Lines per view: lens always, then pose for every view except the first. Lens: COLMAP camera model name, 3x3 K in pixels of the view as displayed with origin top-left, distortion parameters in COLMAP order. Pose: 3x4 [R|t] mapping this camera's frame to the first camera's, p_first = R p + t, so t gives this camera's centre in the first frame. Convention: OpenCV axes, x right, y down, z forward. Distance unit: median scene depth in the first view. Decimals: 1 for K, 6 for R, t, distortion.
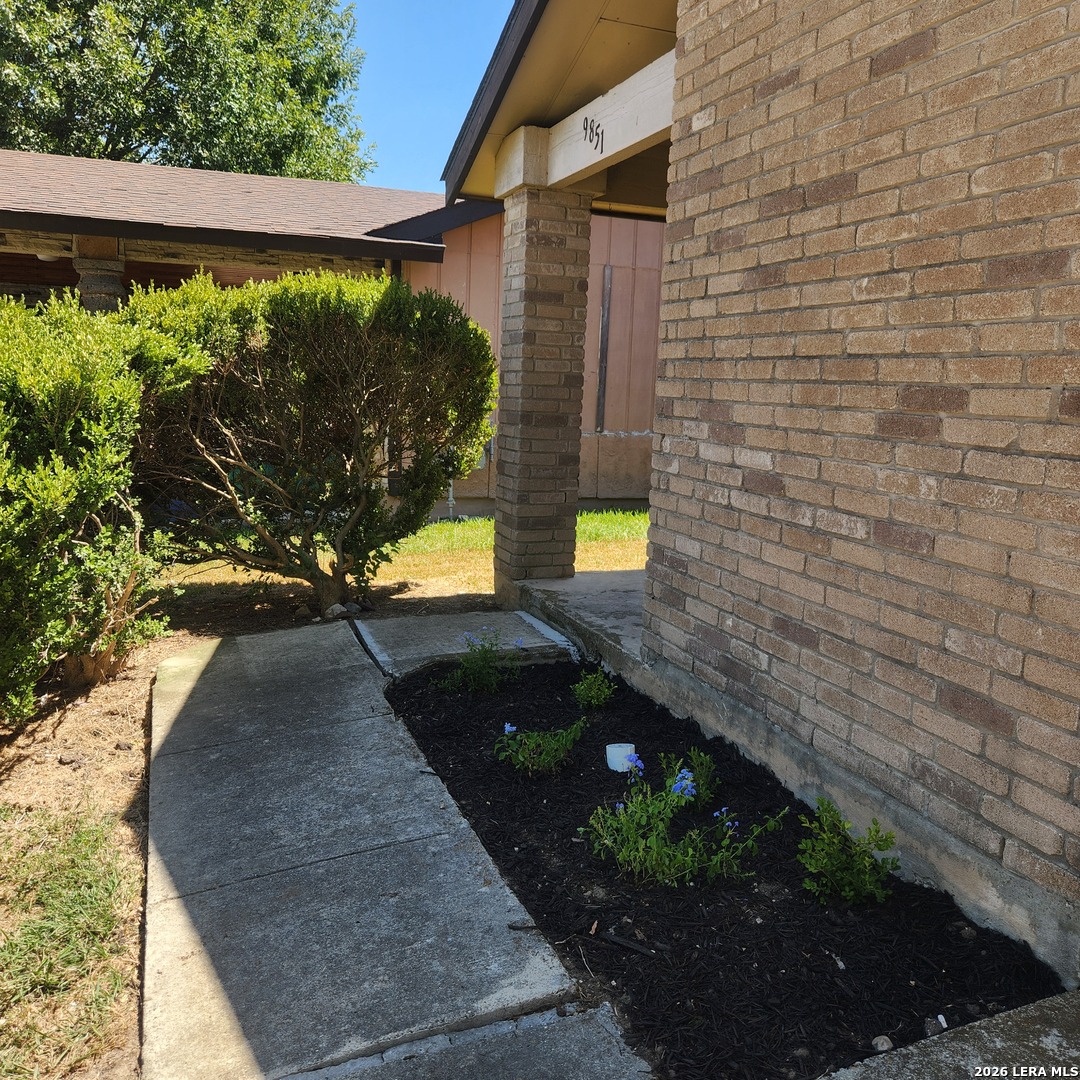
lens RADIAL K [[964.8, 0, 540.0], [0, 964.8, 540.0], [0, 0, 1]] dist [0.082758, -0.081219]
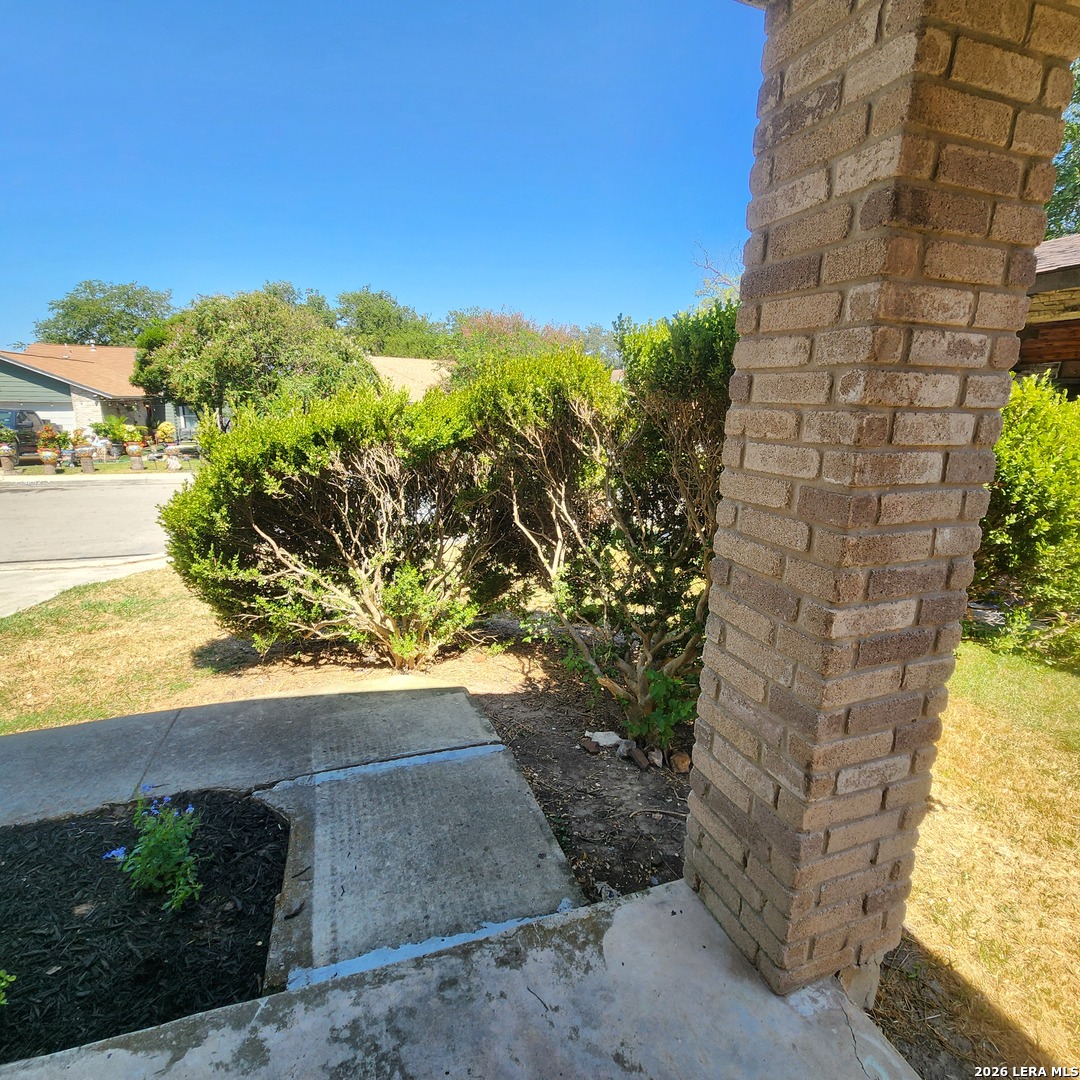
lens RADIAL K [[586.6, 0, 540.0], [0, 586.6, 540.0], [0, 0, 1]] dist [-0.000422, -0.000061]
pose [[-0.028428, 0.196679, -0.980056, 0.246173], [-0.190903, 0.961337, 0.198460, -0.176442], [0.981197, 0.192738, 0.010218, 0.906476]]
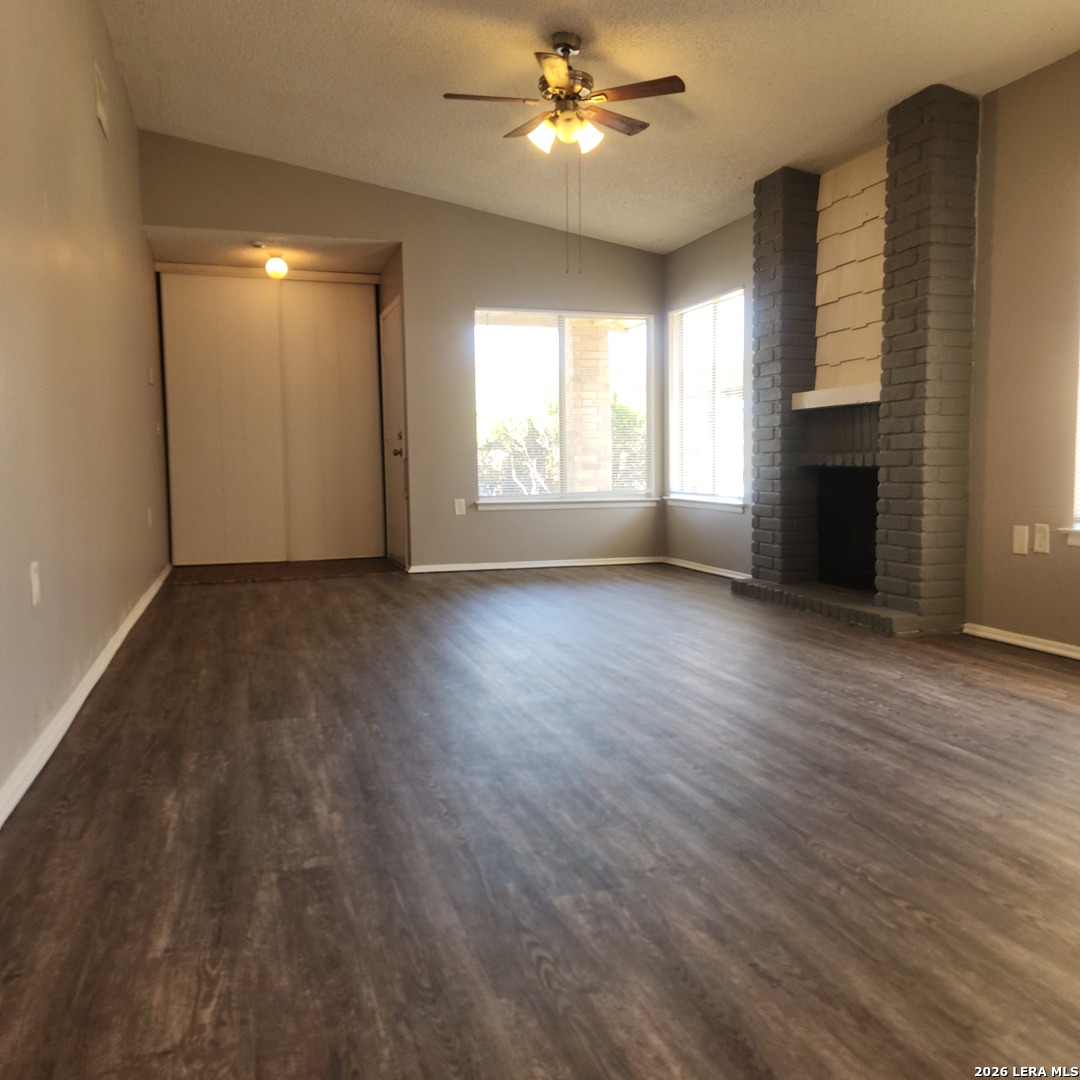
lens RADIAL K [[964.8, 0, 540.0], [0, 964.8, 540.0], [0, 0, 1]] dist [0.082758, -0.081219]
pose [[-0.064743, 0.035117, -0.997284, 1.797979], [-0.155113, 0.986879, 0.044821, -0.045600], [0.985773, 0.157594, -0.058447, 1.087813]]
